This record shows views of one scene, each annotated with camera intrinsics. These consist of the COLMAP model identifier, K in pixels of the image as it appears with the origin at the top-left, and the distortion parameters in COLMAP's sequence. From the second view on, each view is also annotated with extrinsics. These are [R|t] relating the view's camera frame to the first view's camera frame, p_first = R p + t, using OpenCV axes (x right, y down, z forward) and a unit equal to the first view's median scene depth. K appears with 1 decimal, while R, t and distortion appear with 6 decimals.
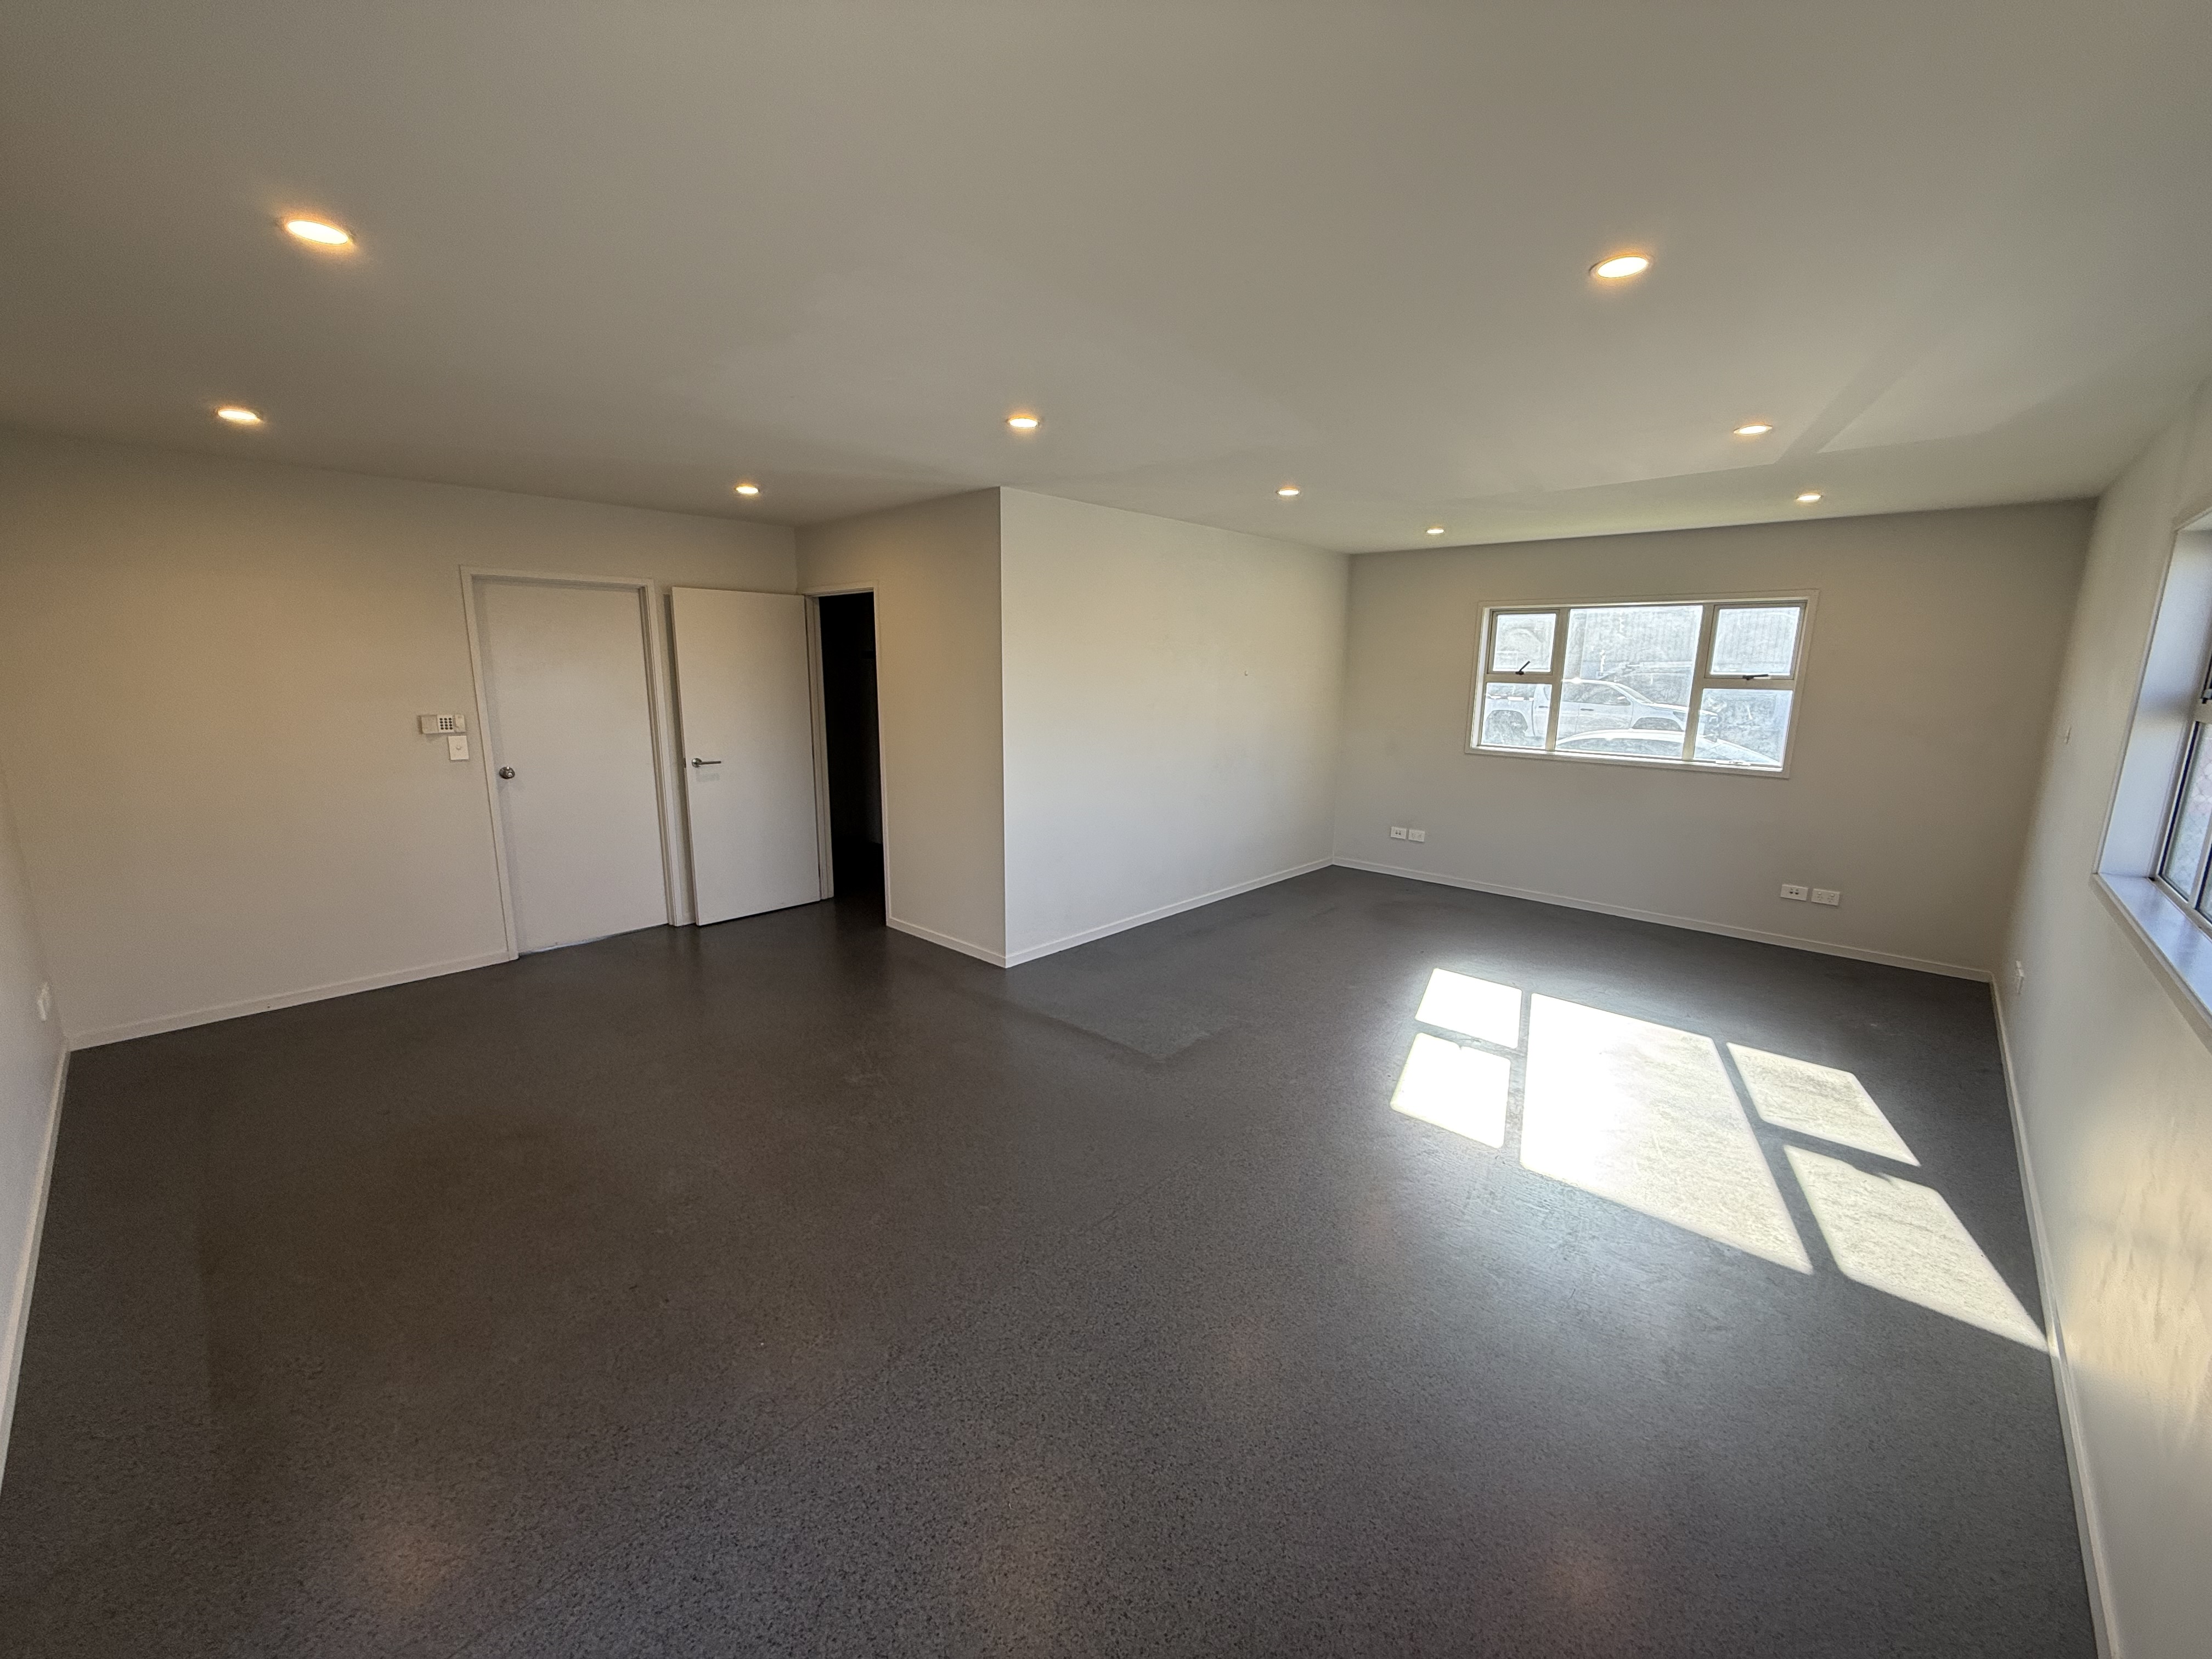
lens RADIAL K [[878.4, 0, 1107.6], [0, 878.4, 831.4], [0, 0, 1]] dist [0.000921, -0.000493]
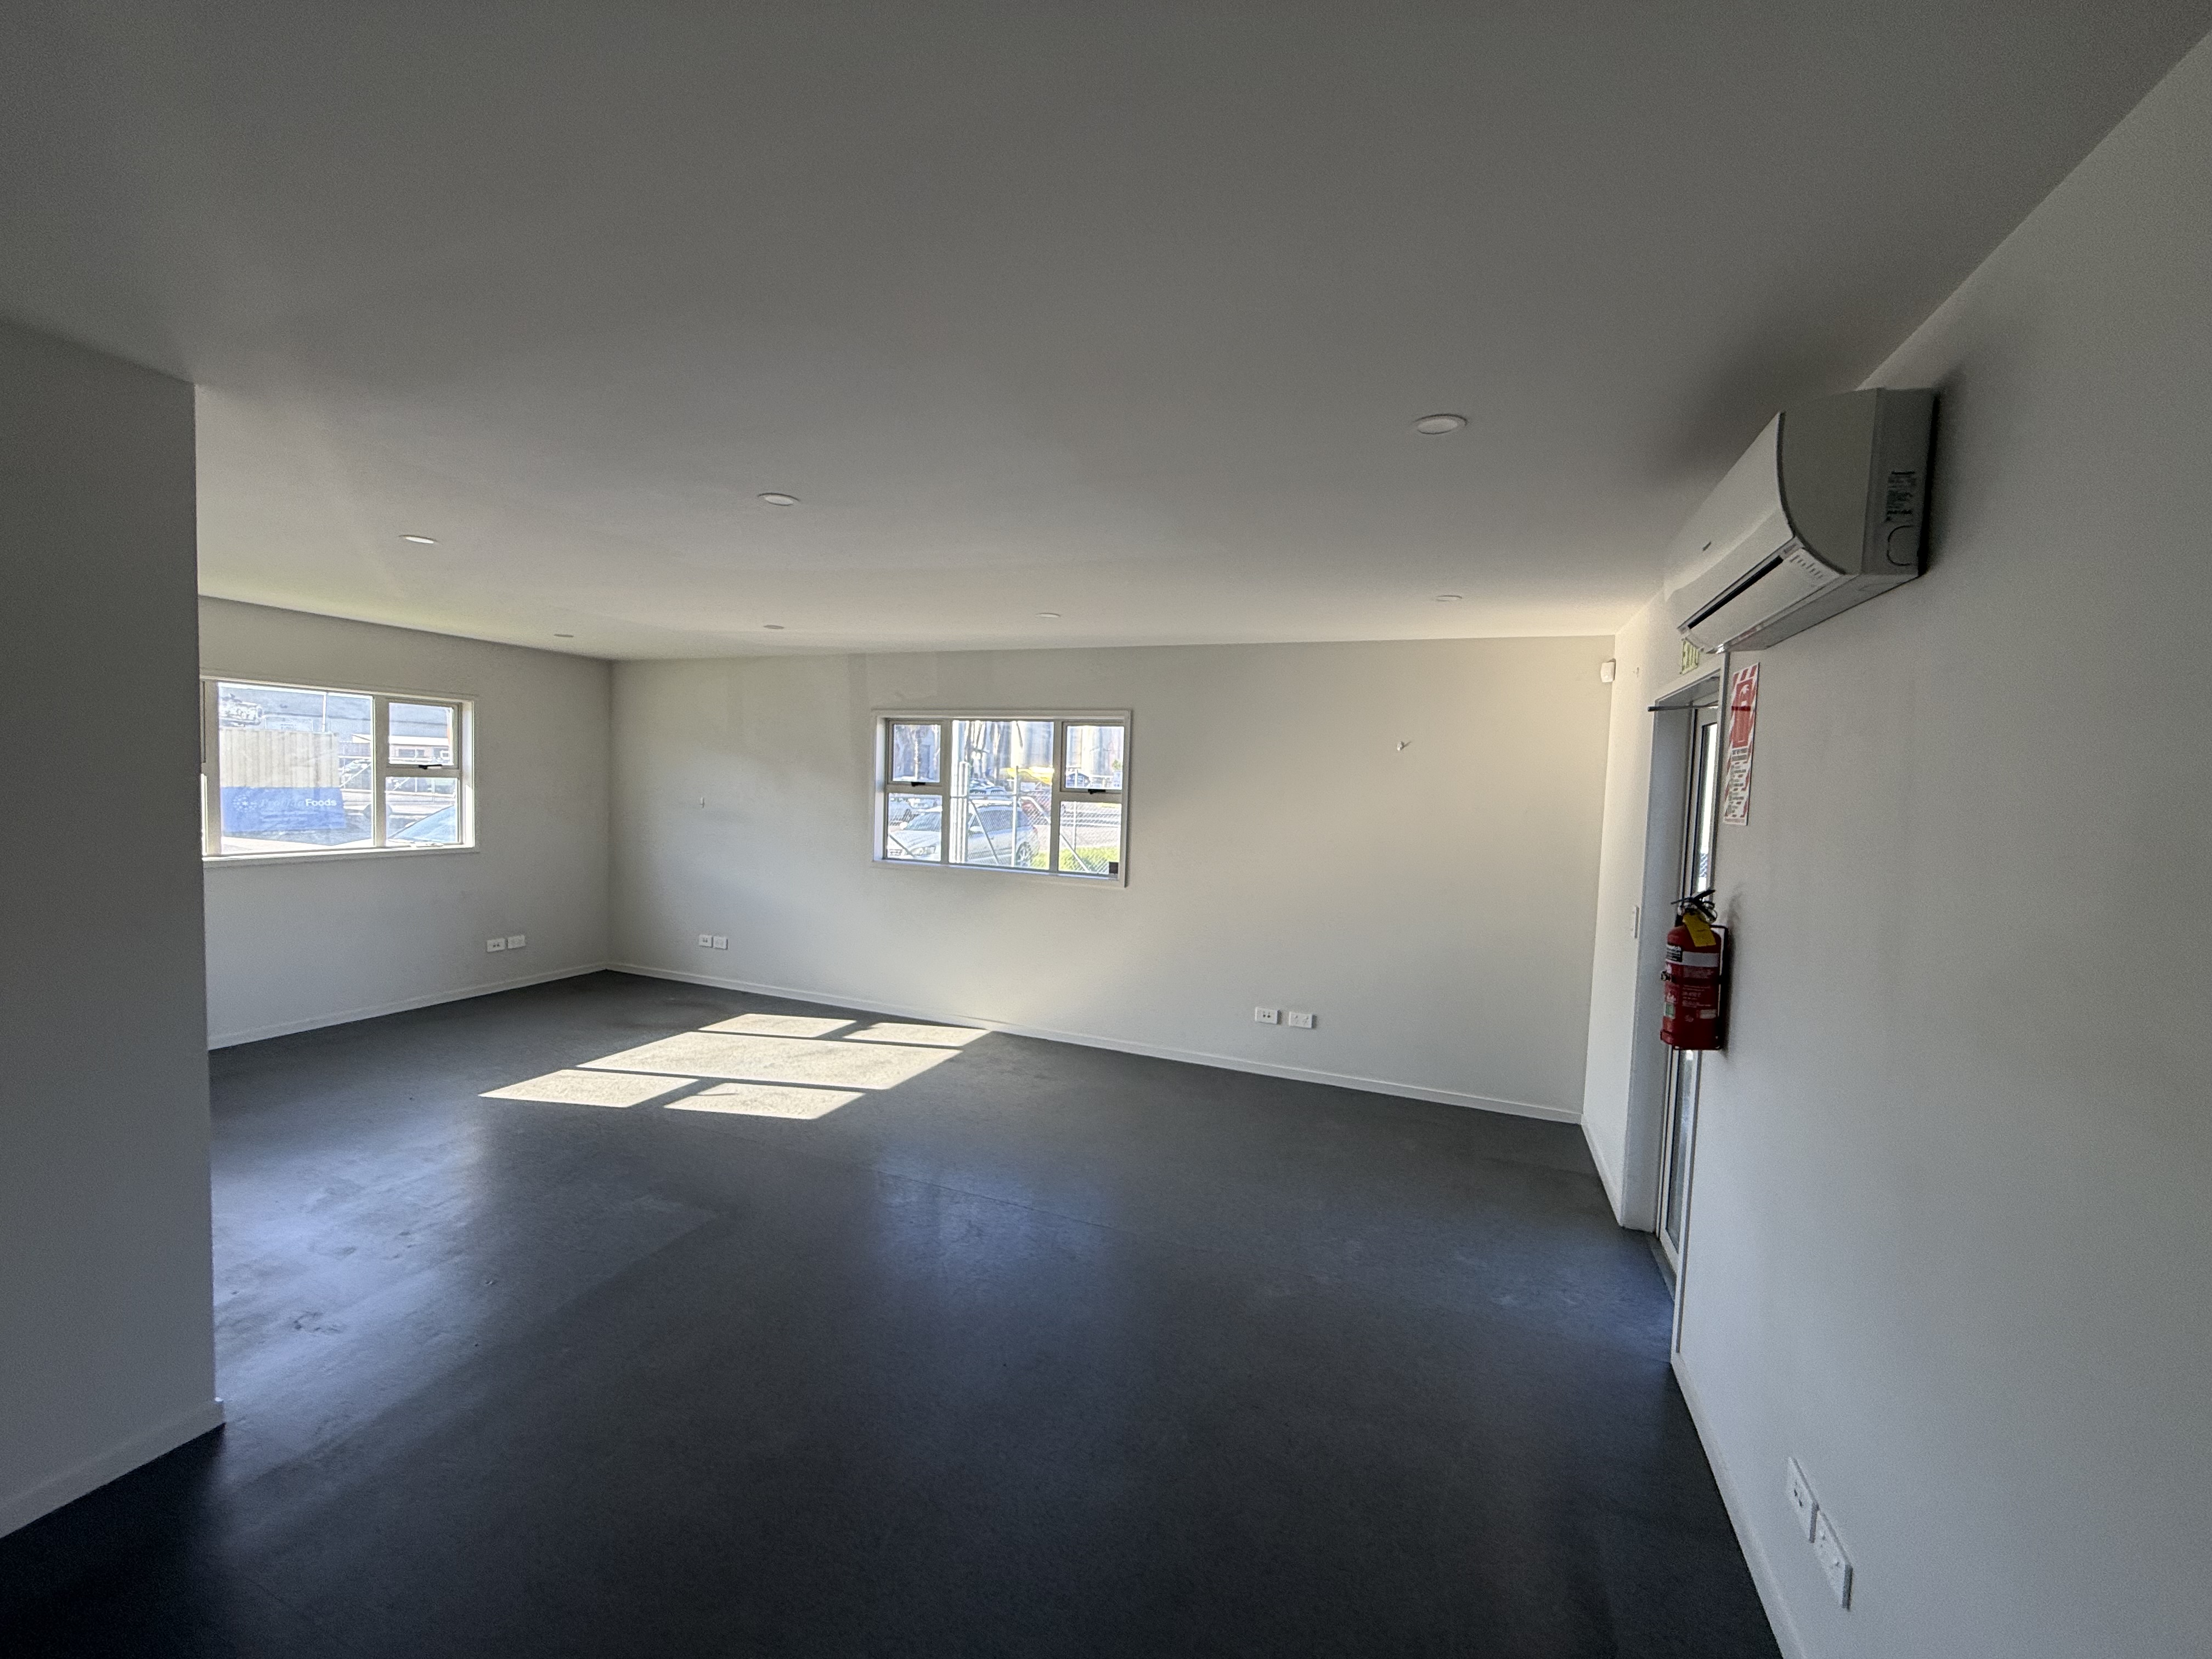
lens RADIAL K [[878.4, 0, 1095.2], [0, 878.4, 830.3], [0, 0, 1]] dist [0.000921, -0.000493]
pose [[-0.347765, -0.074901, 0.934585, -0.594024], [0.142014, 0.981095, 0.131473, -0.123253], [-0.926764, 0.178446, -0.330553, 0.601872]]
